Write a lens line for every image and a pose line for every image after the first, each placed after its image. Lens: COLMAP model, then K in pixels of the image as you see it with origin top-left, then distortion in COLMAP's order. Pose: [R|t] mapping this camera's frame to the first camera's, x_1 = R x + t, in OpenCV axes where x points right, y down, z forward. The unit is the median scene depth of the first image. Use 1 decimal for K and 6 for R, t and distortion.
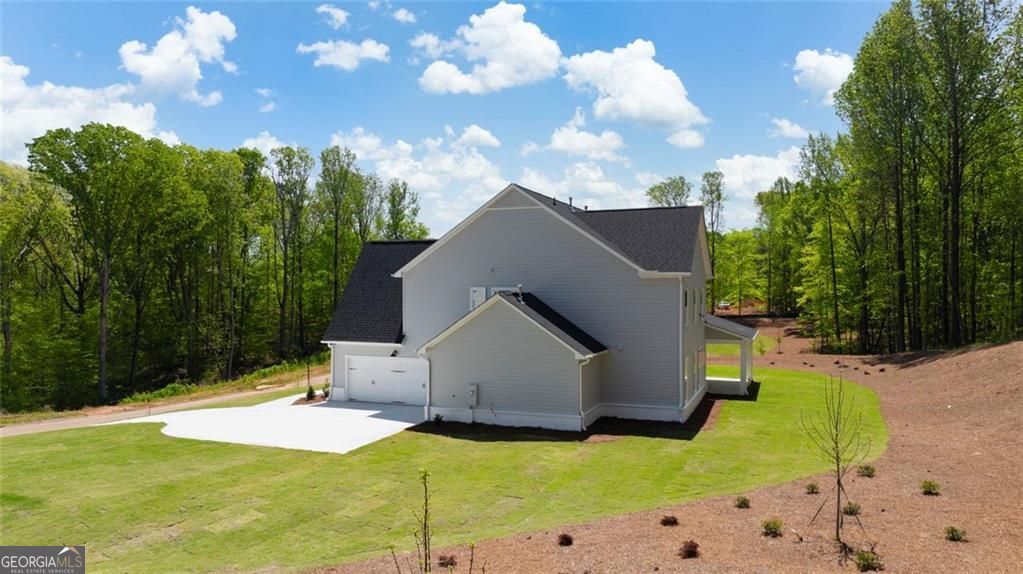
lens RADIAL K [[717.6, 0, 513.8], [0, 717.6, 292.6], [0, 0, 1]] dist [-0.007641, -0.001887]
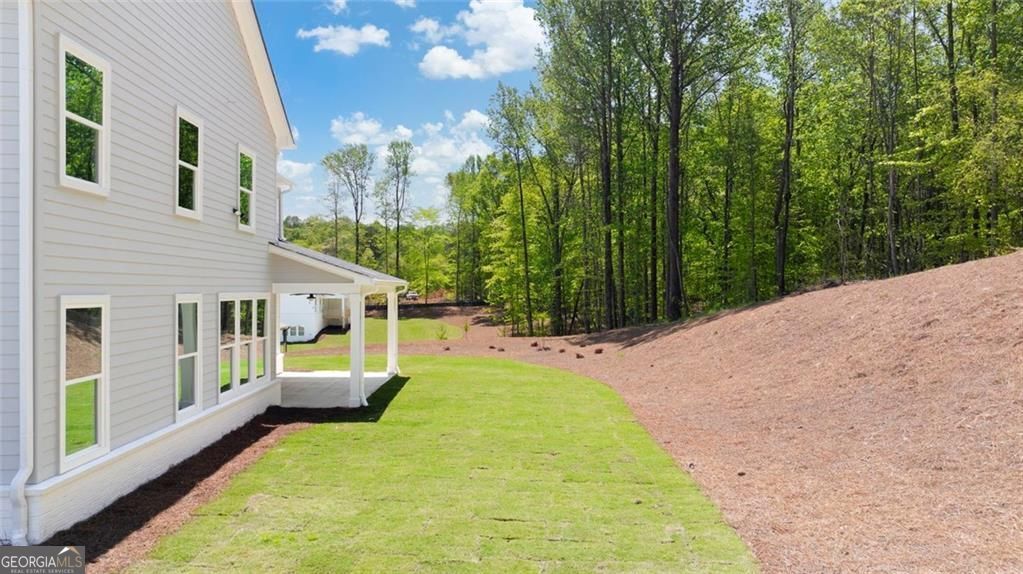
lens RADIAL K [[717.6, 0, 513.8], [0, 717.6, 292.6], [0, 0, 1]] dist [-0.007641, -0.001887]
pose [[0.916943, 0.001931, 0.399013, 0.080555], [-0.001363, 0.999998, -0.001707, 0.025215], [-0.399015, 0.001021, 0.916944, 0.192554]]
